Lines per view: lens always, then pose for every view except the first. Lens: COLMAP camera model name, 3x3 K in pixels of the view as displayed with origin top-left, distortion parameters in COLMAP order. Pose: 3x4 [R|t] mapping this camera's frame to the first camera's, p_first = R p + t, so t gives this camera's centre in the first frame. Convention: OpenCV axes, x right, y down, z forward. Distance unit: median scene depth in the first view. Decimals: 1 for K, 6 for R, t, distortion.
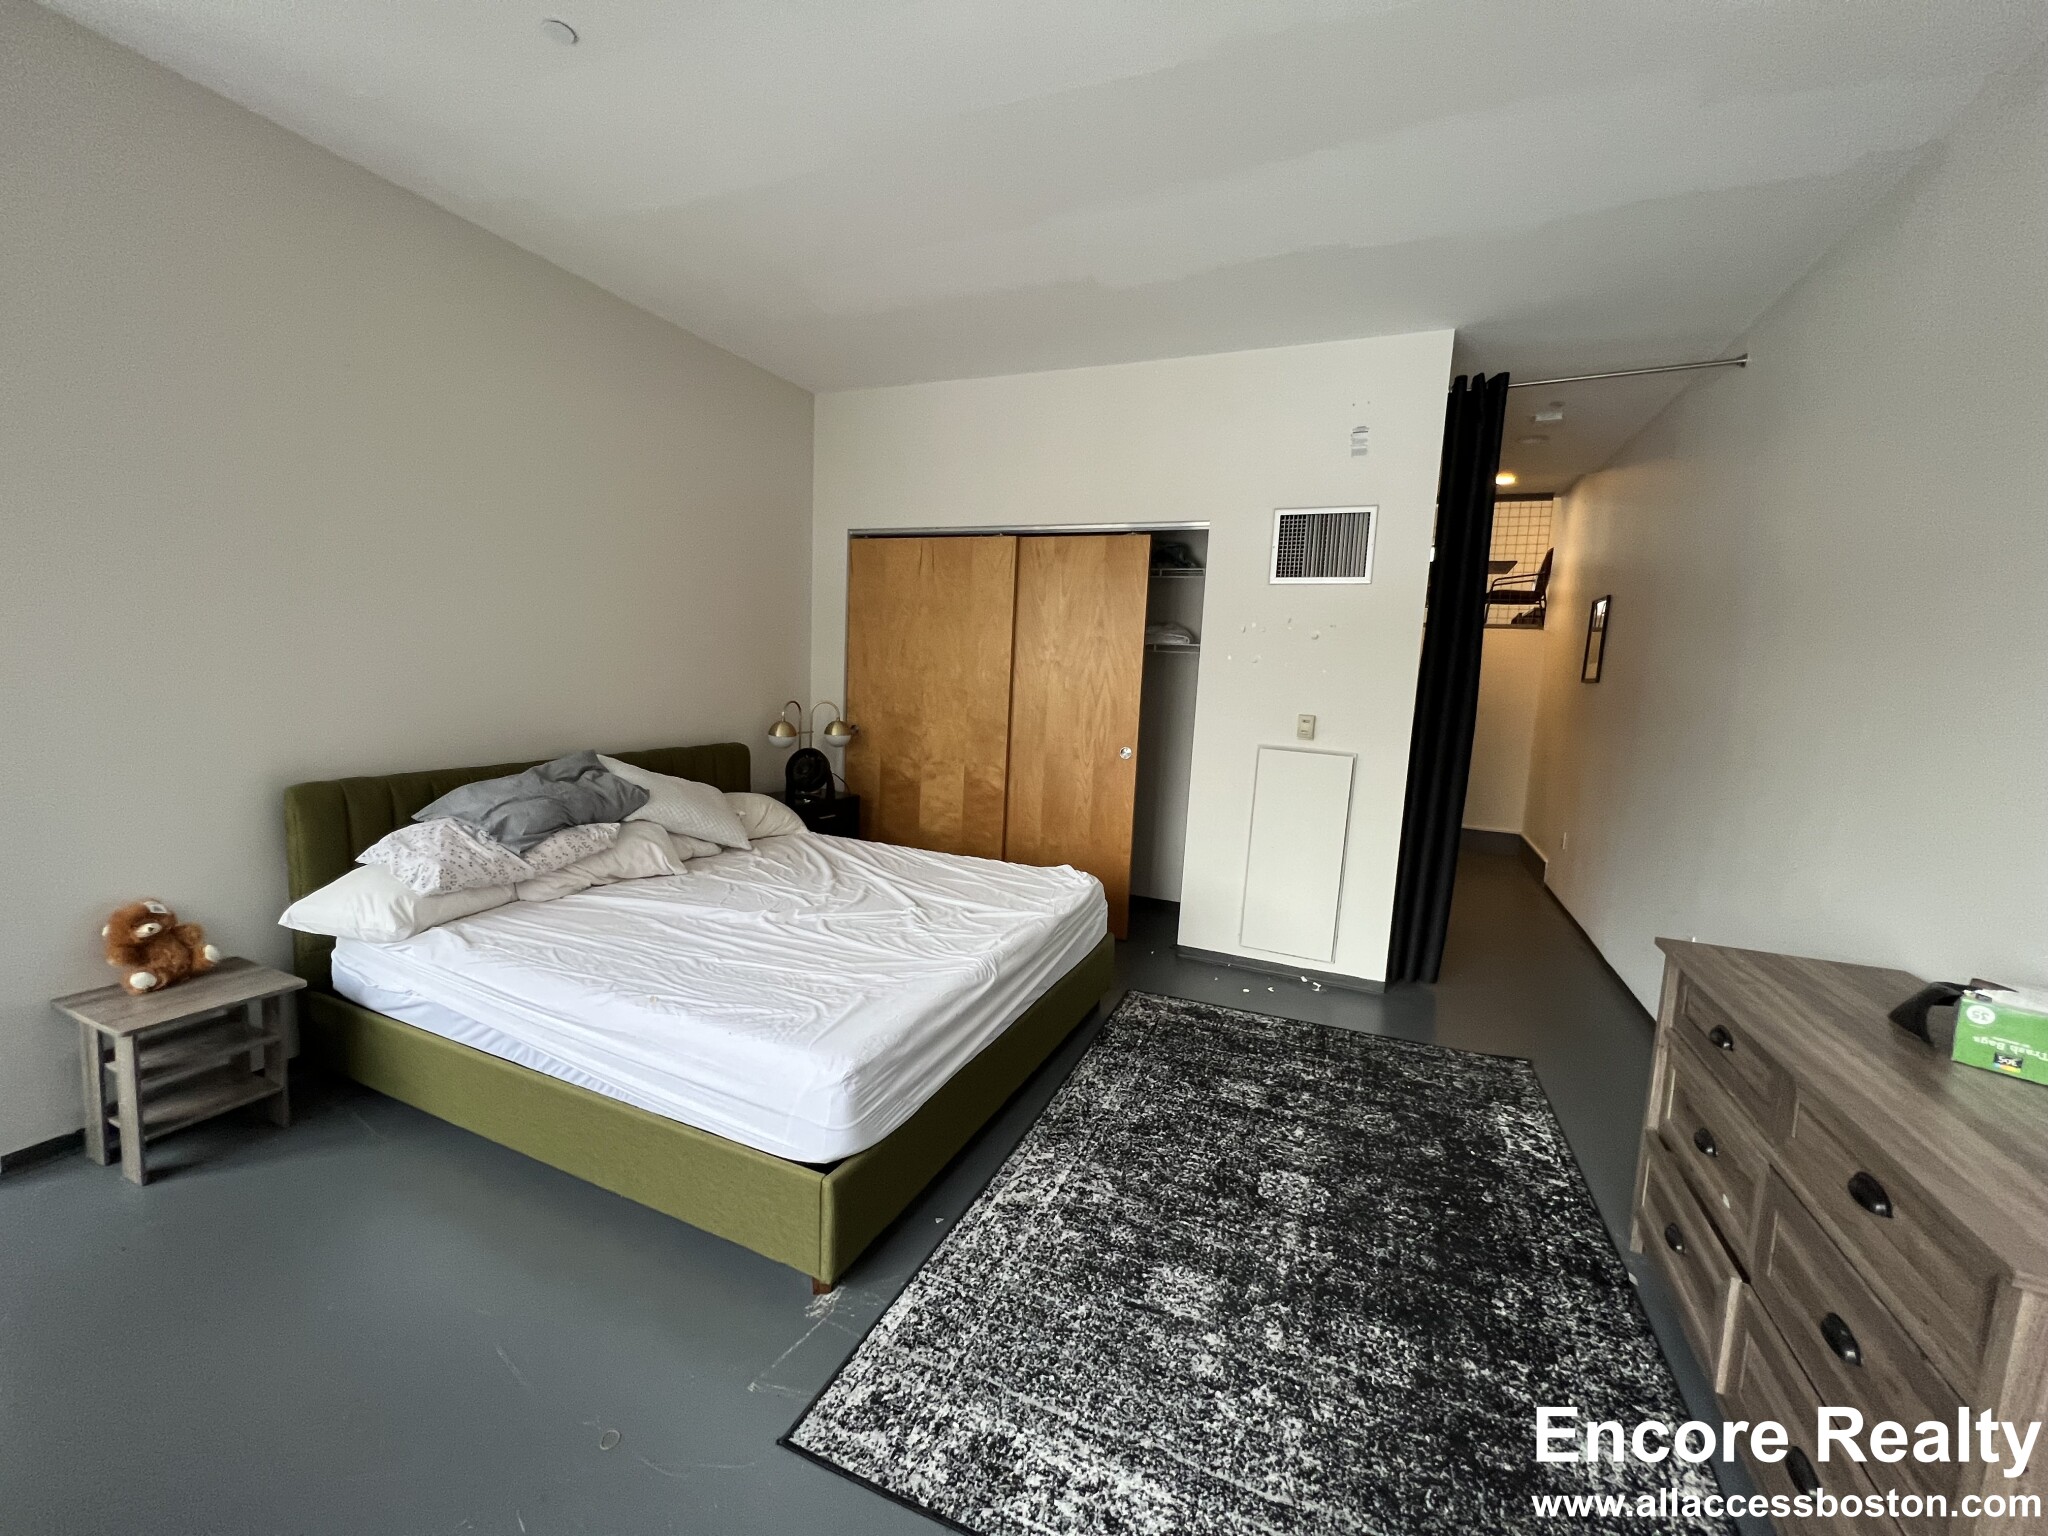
lens RADIAL K [[823.2, 0, 1020.2], [0, 823.2, 768.3], [0, 0, 1]] dist [0.000219, 0.000277]
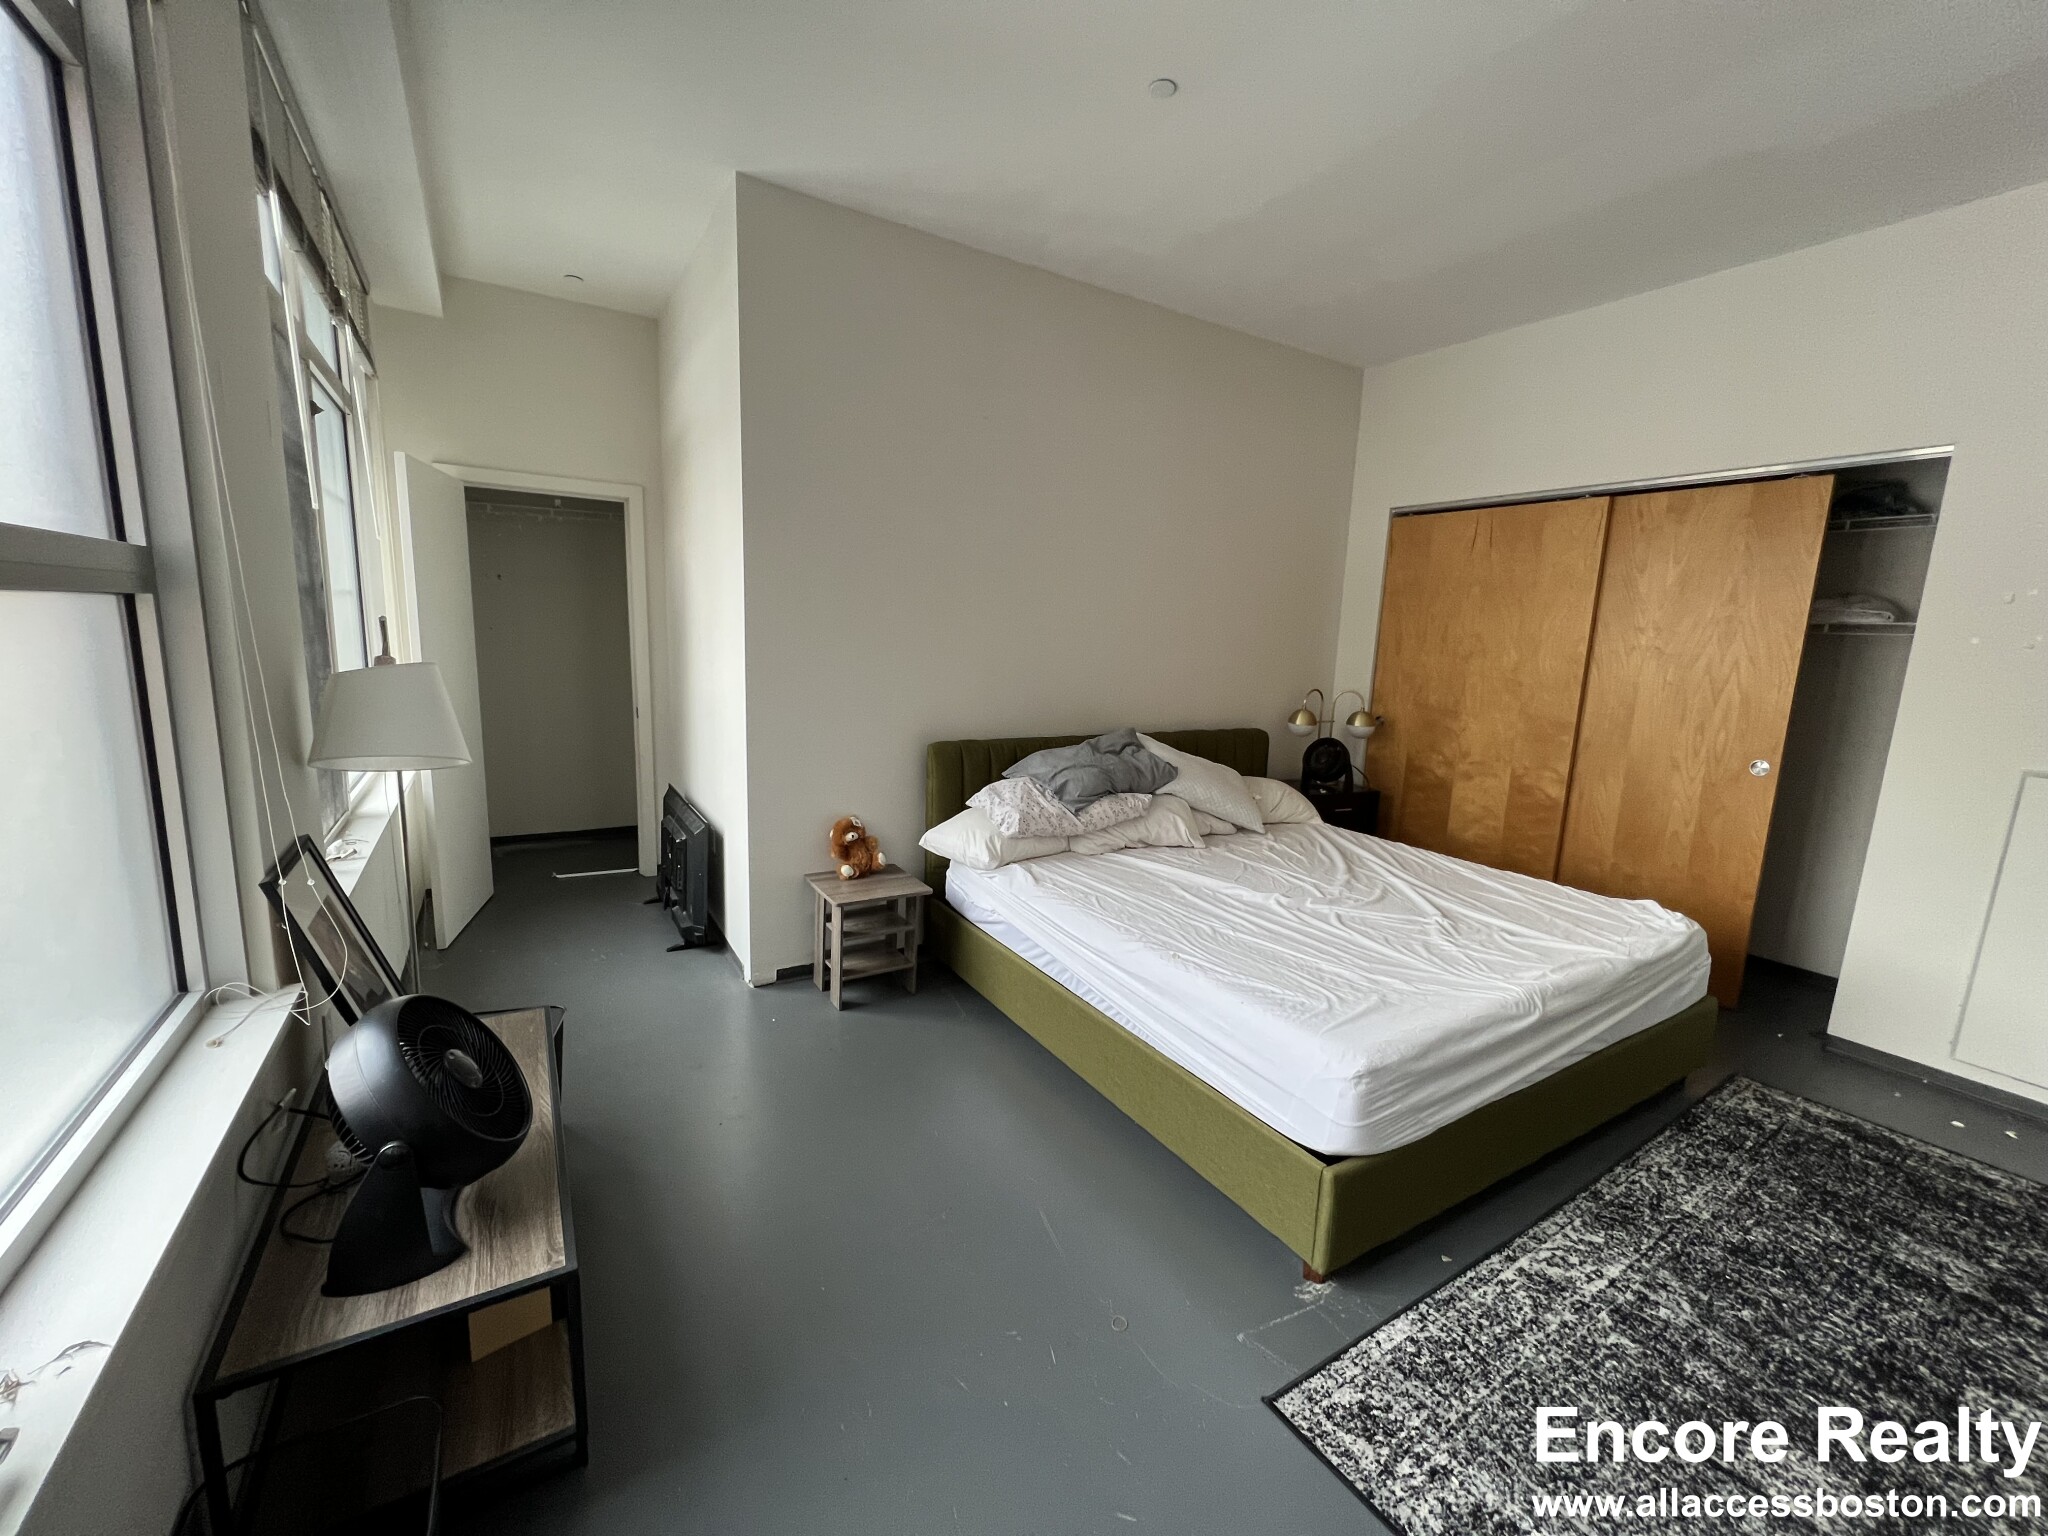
lens RADIAL K [[823.2, 0, 1020.0], [0, 823.2, 767.8], [0, 0, 1]] dist [0.000219, 0.000277]
pose [[0.824787, 0.077862, -0.560057, -0.016951], [-0.069960, 0.996916, 0.035568, 0.003950], [0.561099, 0.009846, 0.827690, -0.026733]]
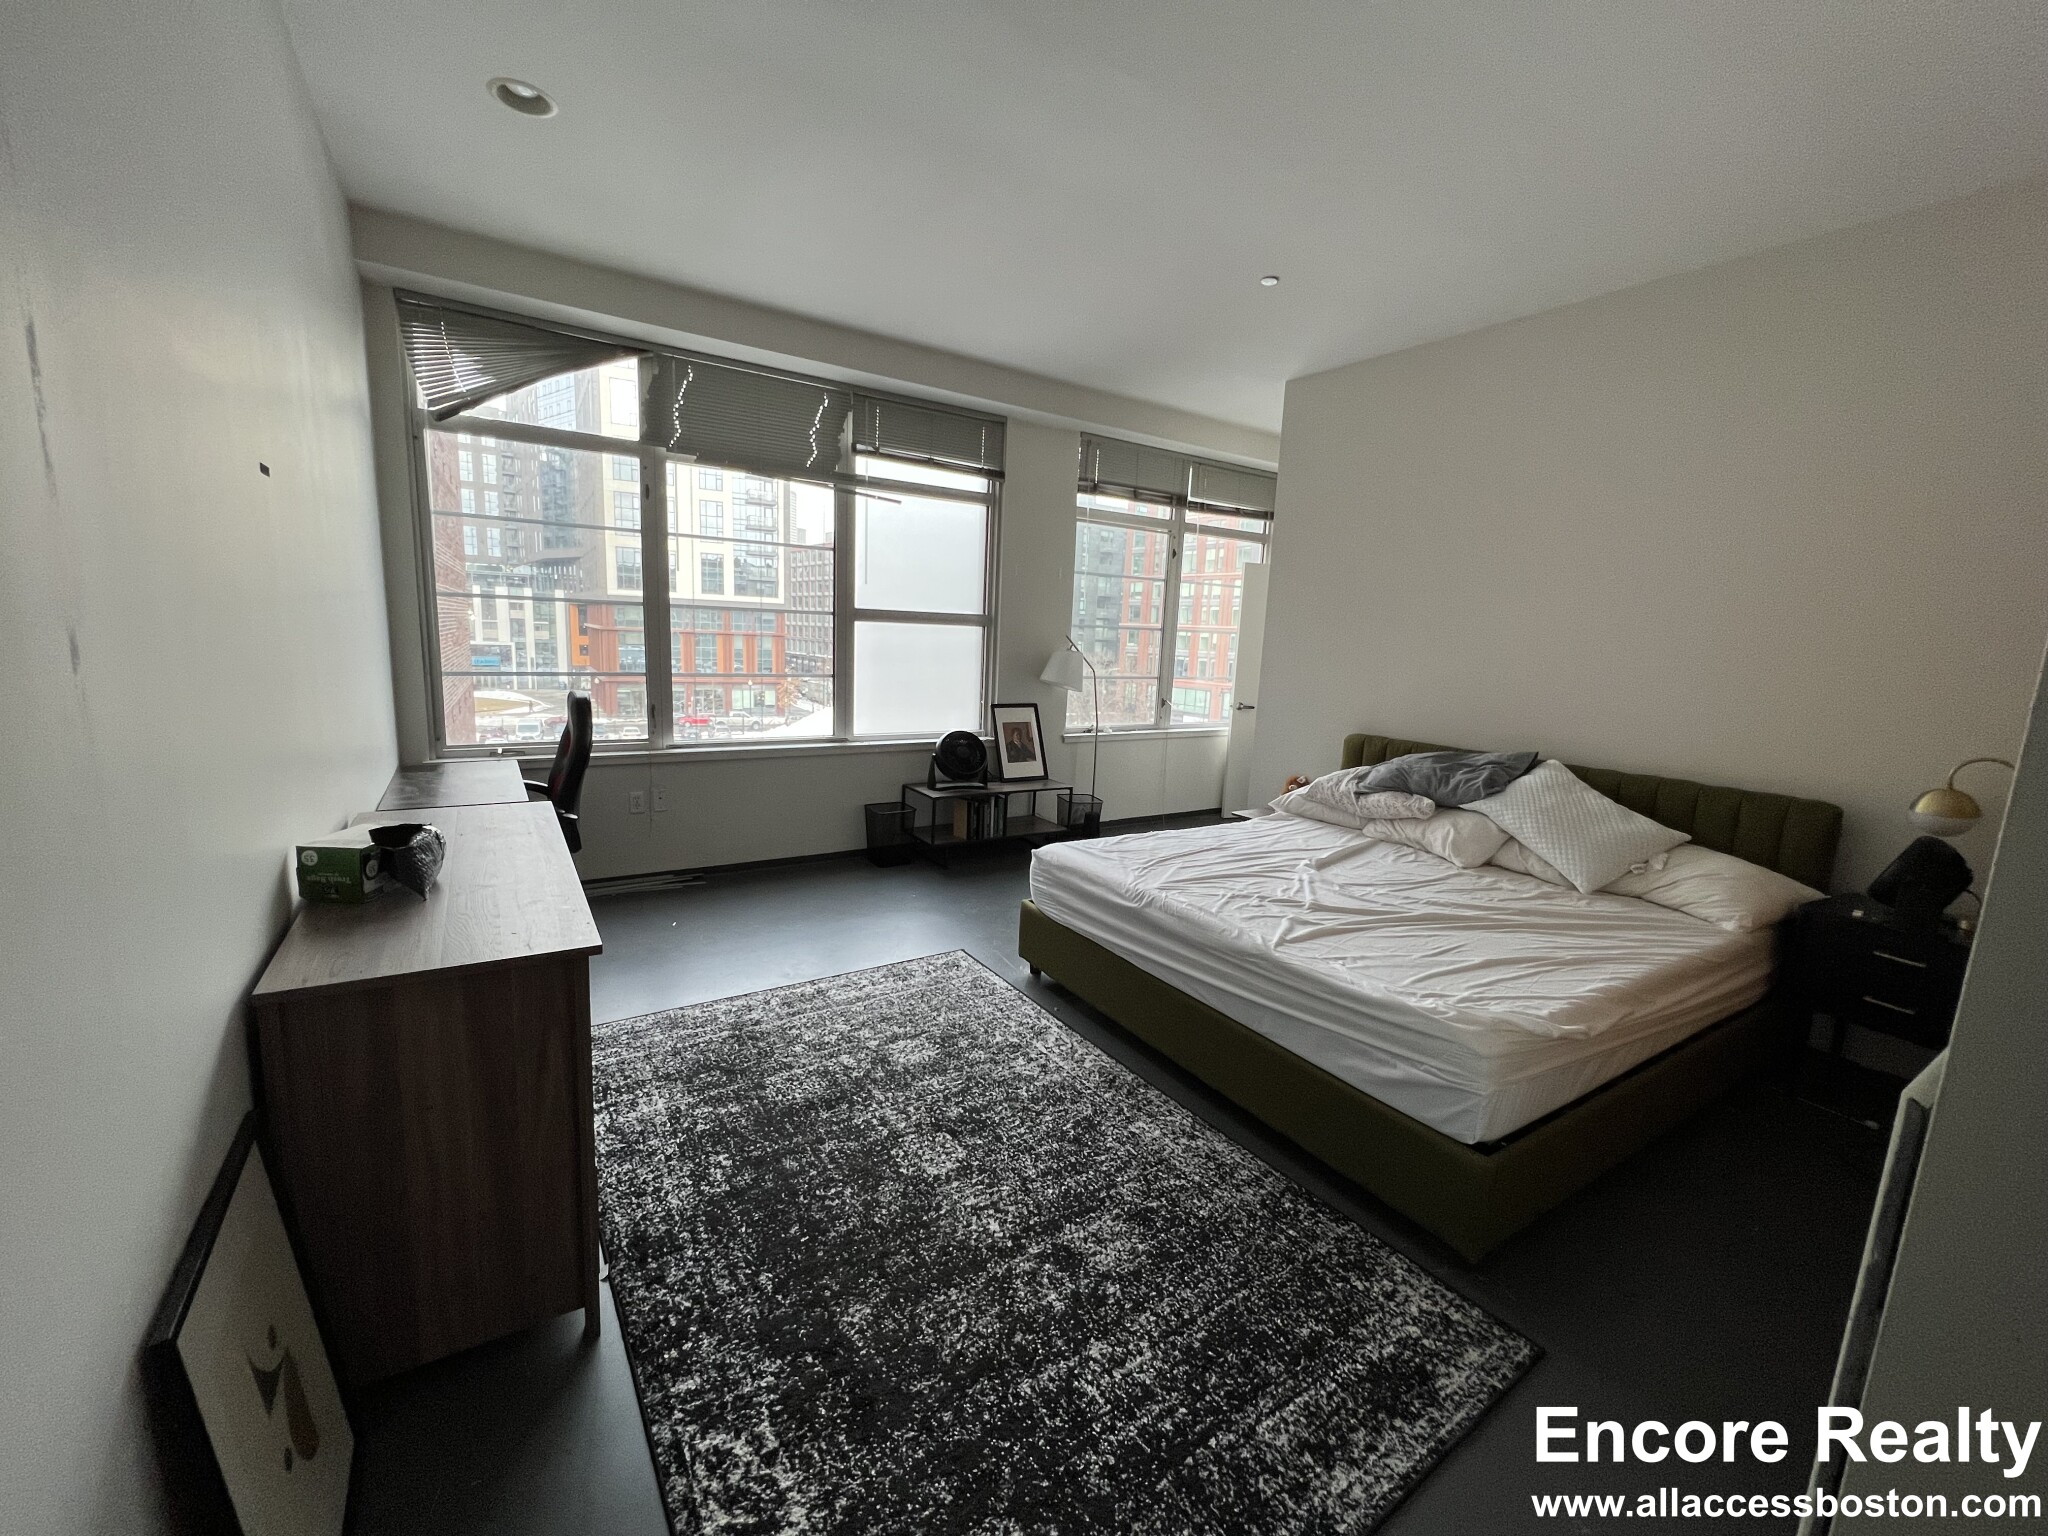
lens RADIAL K [[823.2, 0, 1020.3], [0, 823.2, 763.5], [0, 0, 1]] dist [0.000219, 0.000277]
pose [[-0.547975, 0.061797, -0.834209, 1.016838], [-0.175144, 0.966687, 0.186659, -0.126616], [0.817954, 0.248391, -0.518896, 1.427318]]
